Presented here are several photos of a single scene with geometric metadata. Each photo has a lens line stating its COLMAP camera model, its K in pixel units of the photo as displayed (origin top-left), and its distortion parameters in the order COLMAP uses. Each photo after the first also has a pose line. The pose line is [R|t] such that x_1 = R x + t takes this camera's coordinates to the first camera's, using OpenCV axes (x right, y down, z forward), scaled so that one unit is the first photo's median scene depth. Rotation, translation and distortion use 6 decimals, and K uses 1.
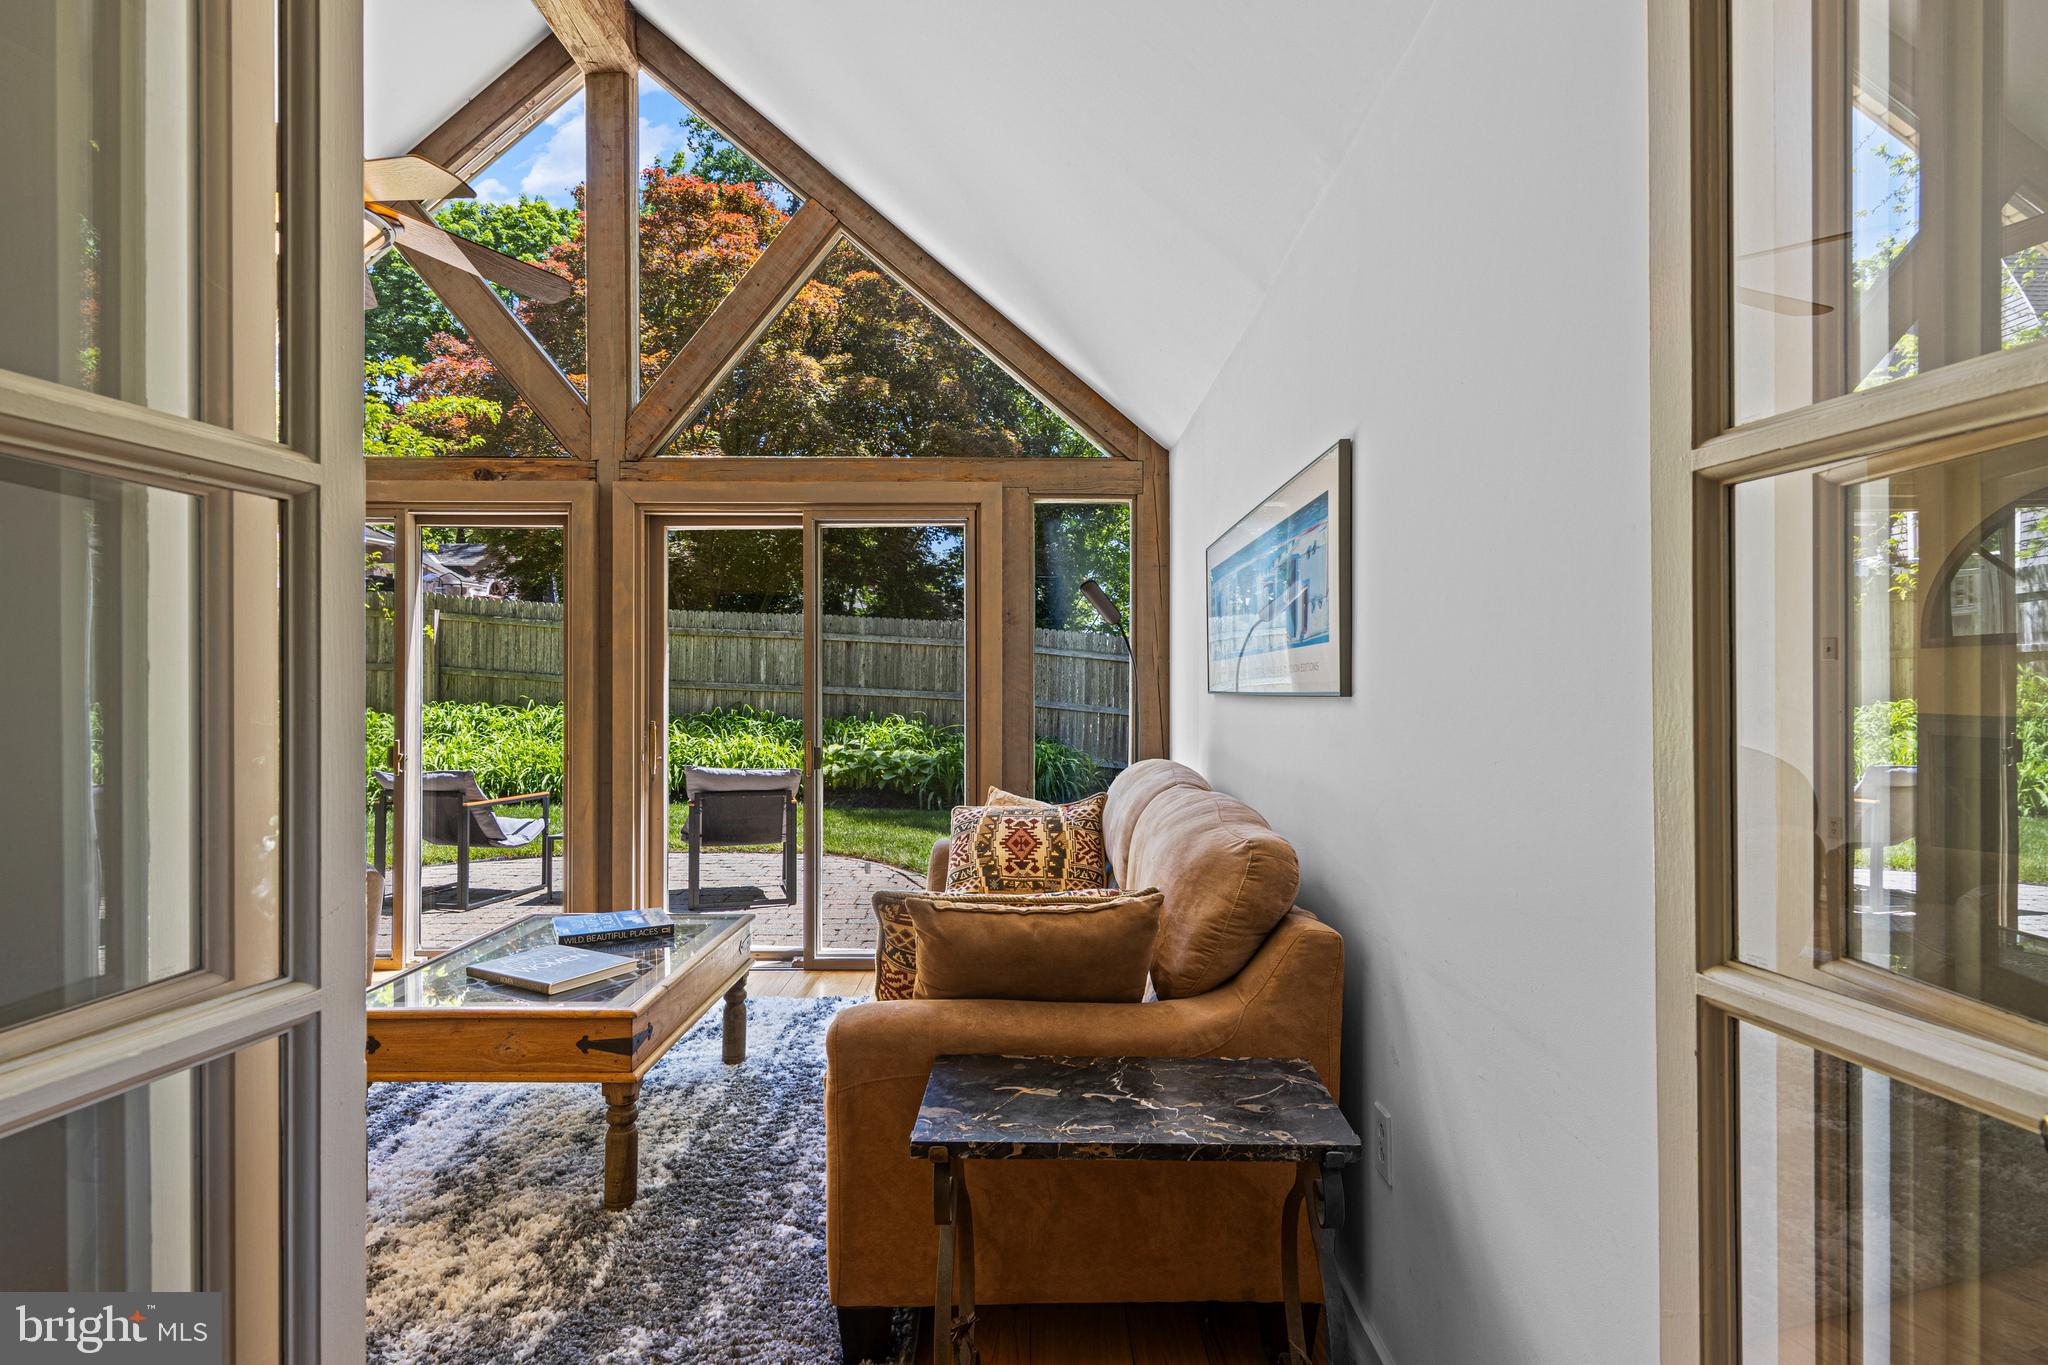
lens RADIAL K [[1044.0, 0, 1021.3], [0, 1044.0, 688.7], [0, 0, 1]] dist [0.017330, -0.002542]
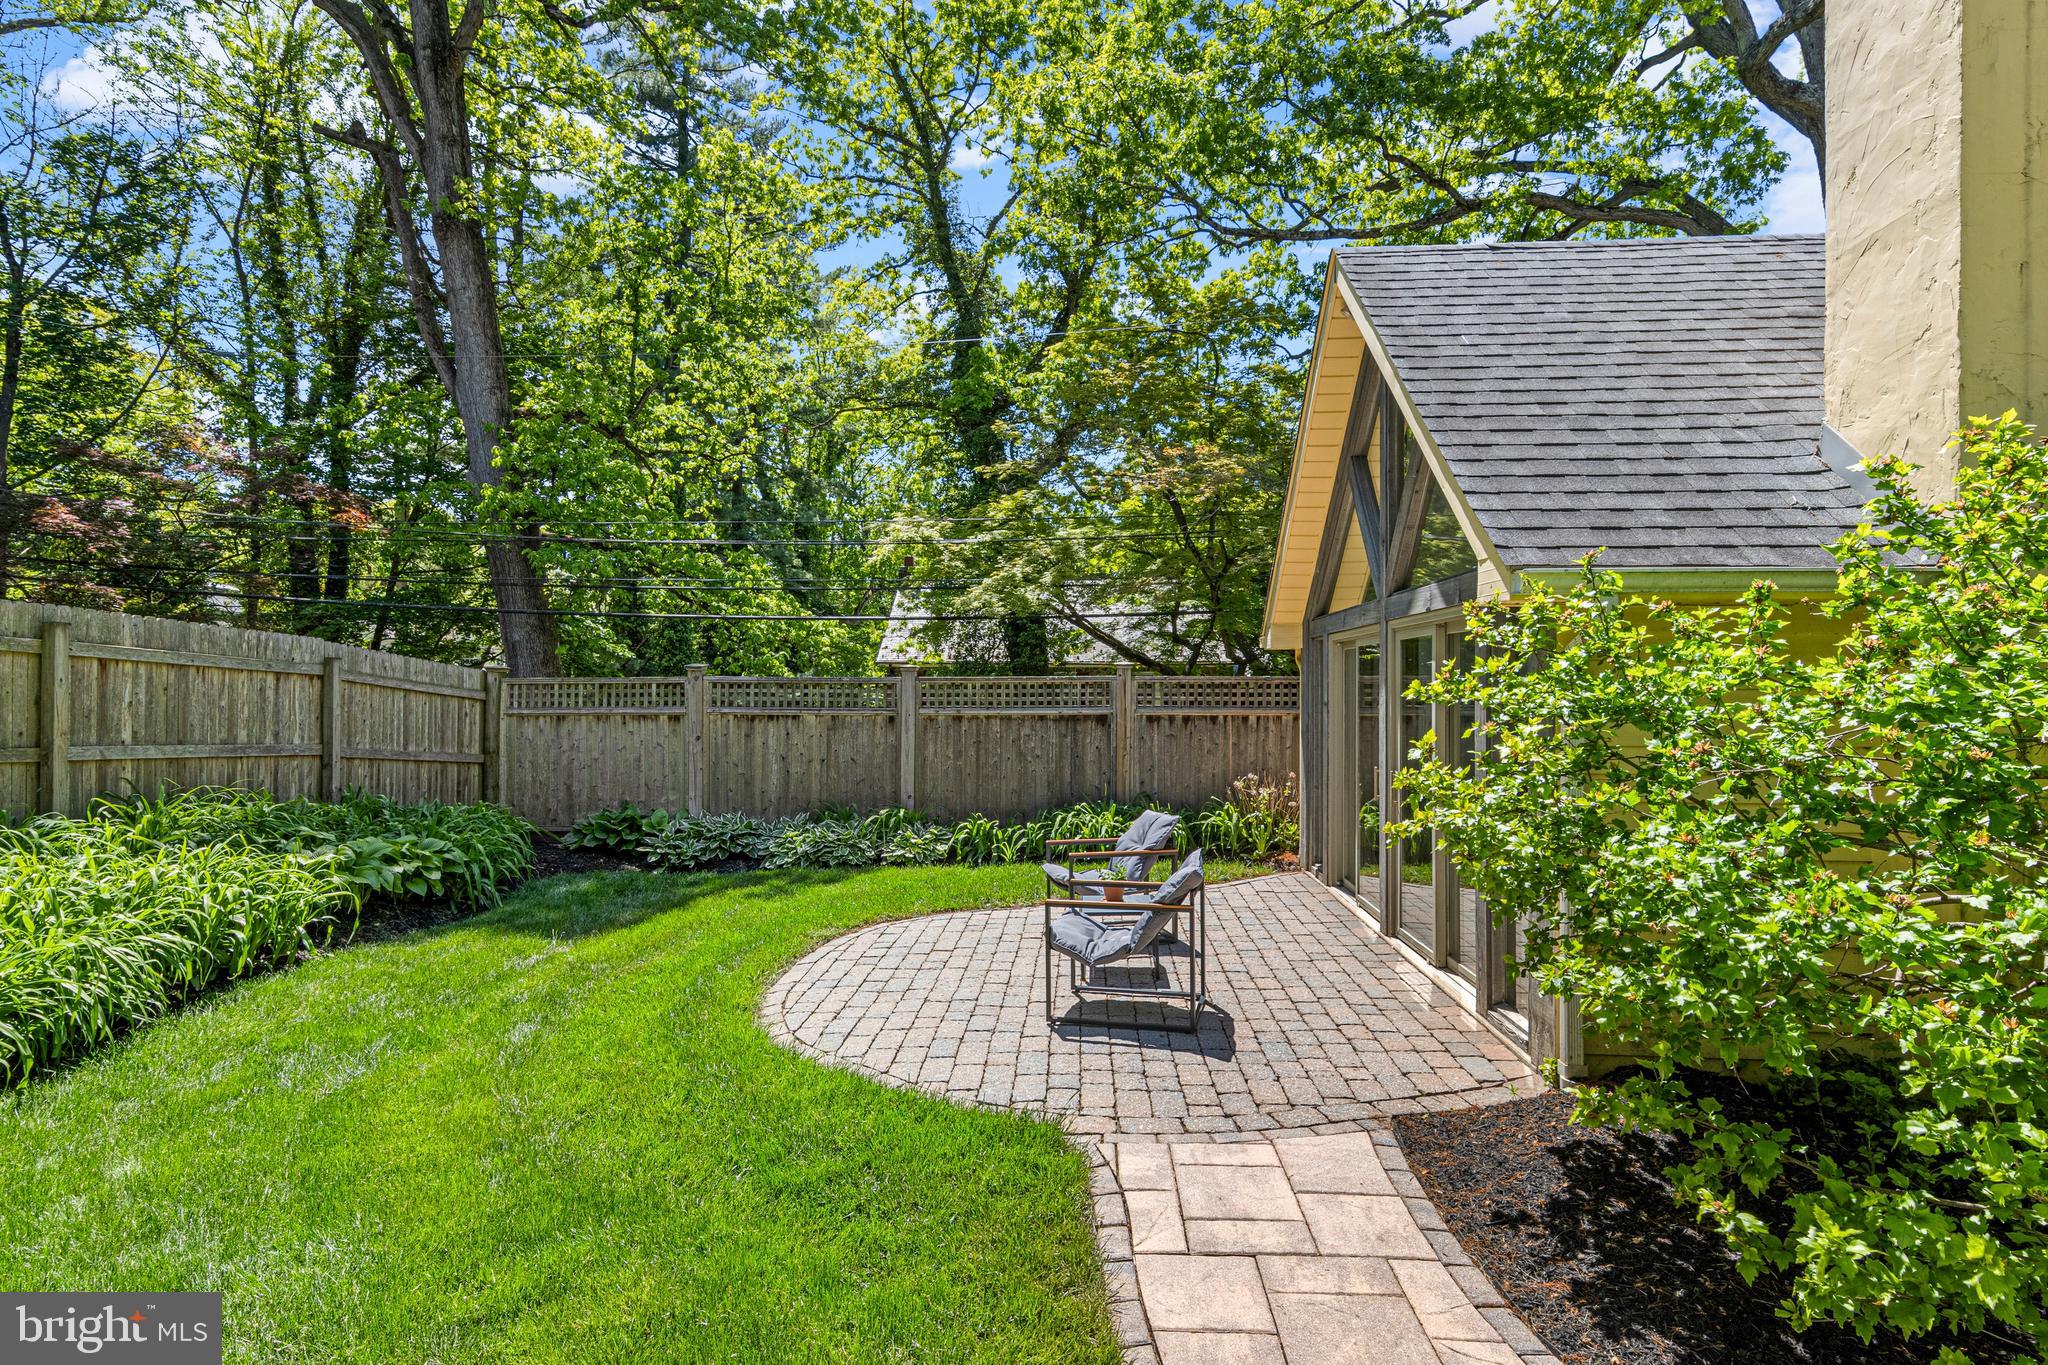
lens RADIAL K [[1044.0, 0, 1021.3], [0, 1044.0, 688.7], [0, 0, 1]] dist [0.017330, -0.002542]
pose [[0.058412, -0.001267, 0.998292, -1.945466], [0.000513, 0.999999, 0.001239, -0.088483], [-0.998292, 0.000440, 0.058412, 1.467733]]
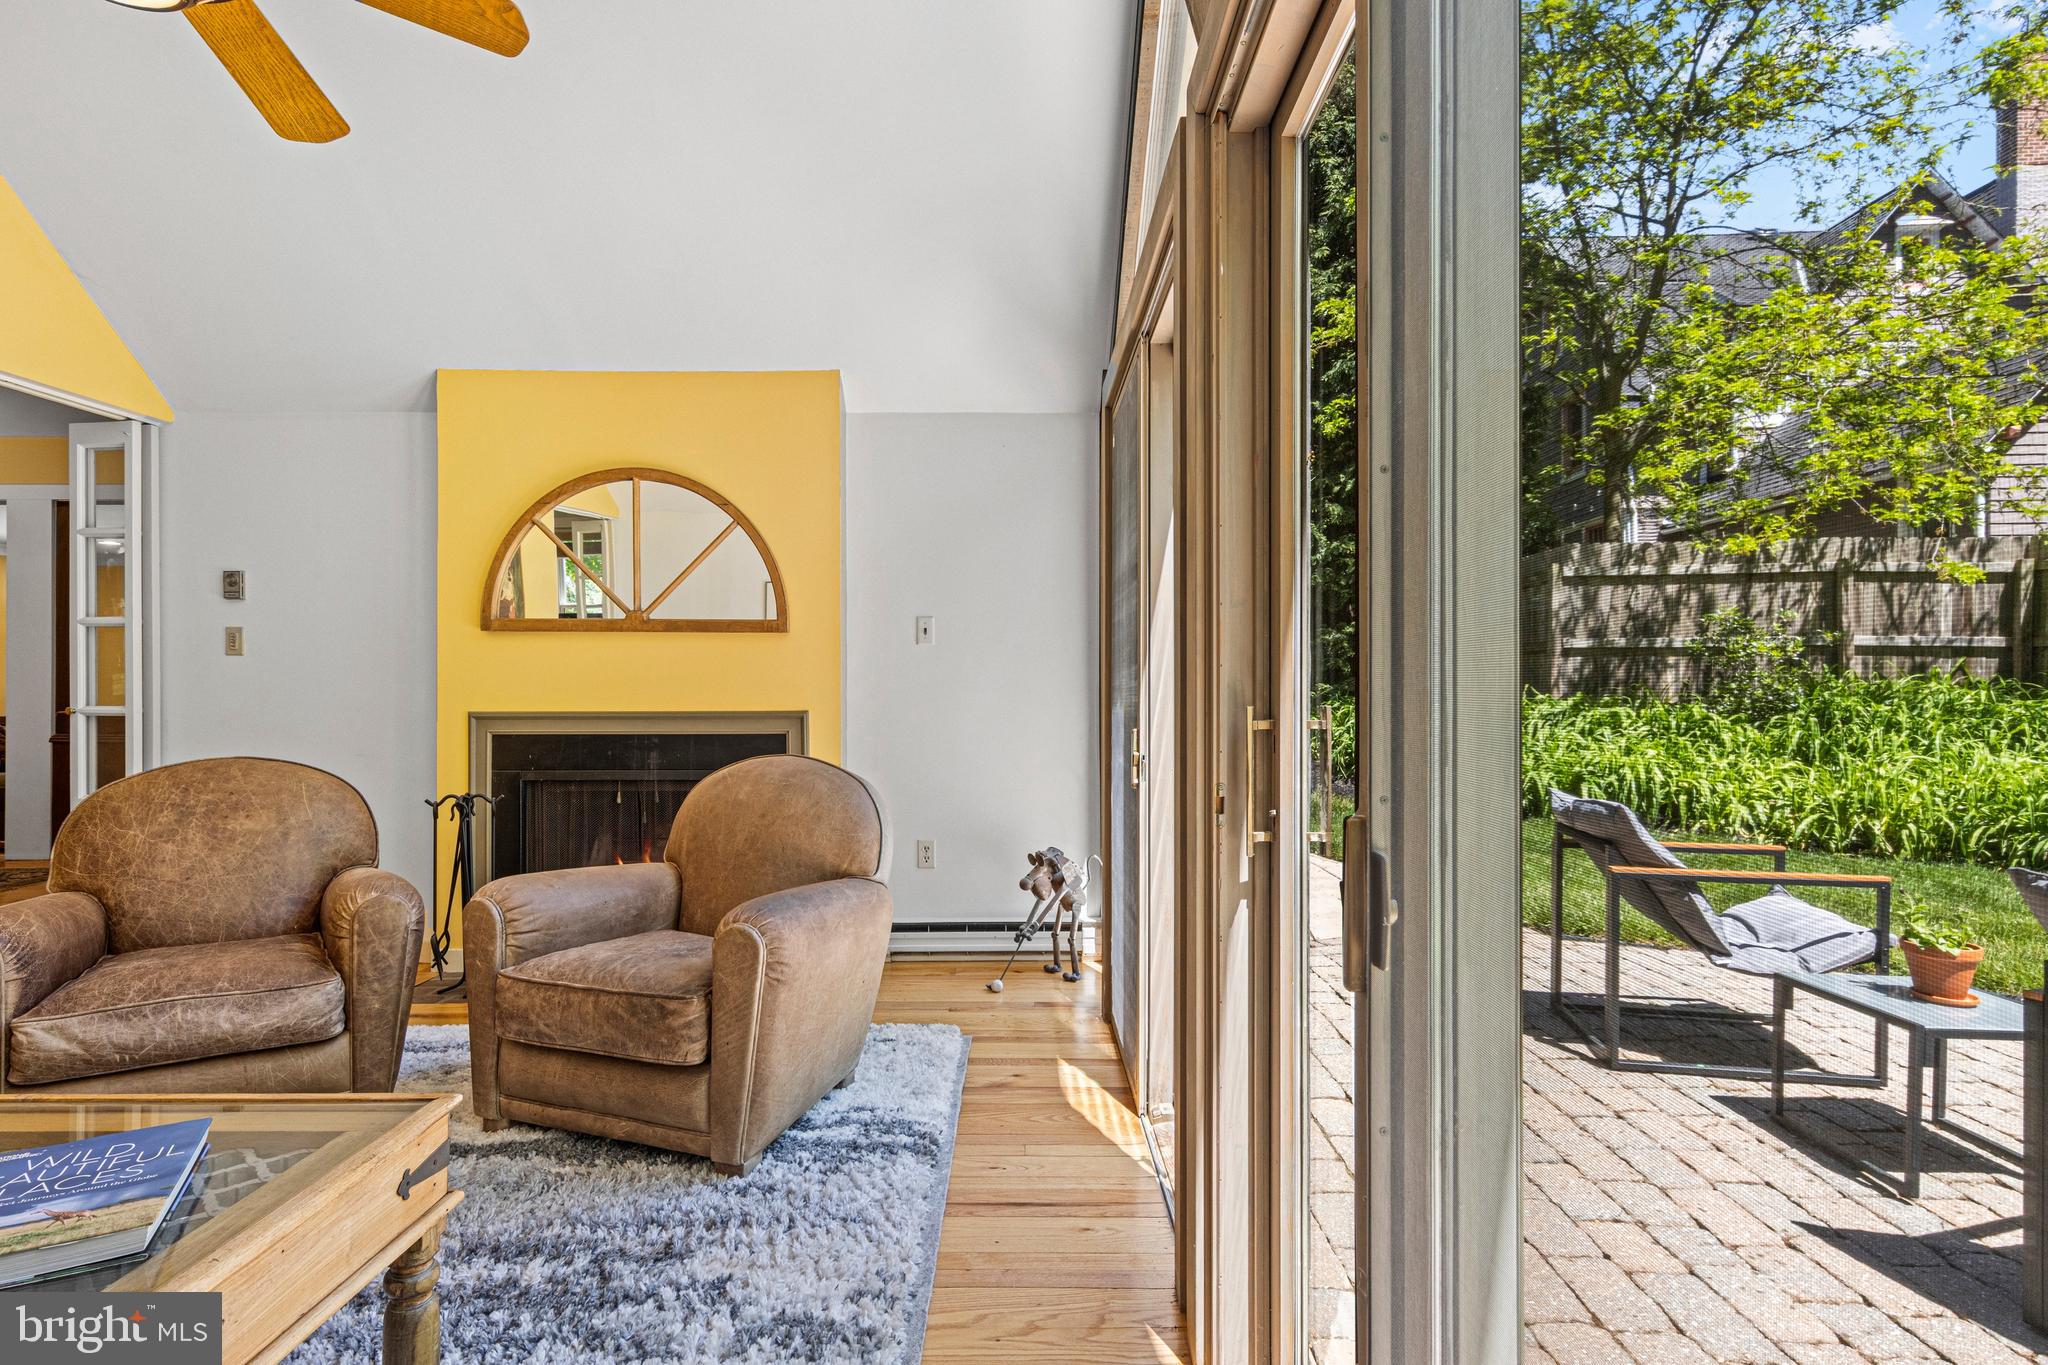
lens RADIAL K [[1044.0, 0, 1021.3], [0, 1044.0, 688.7], [0, 0, 1]] dist [0.017330, -0.002542]
pose [[0.001416, 0.000923, -0.999999, -0.000067], [-0.000780, 0.999999, 0.000922, 0.025864], [0.999999, 0.000778, 0.001417, 0.930809]]
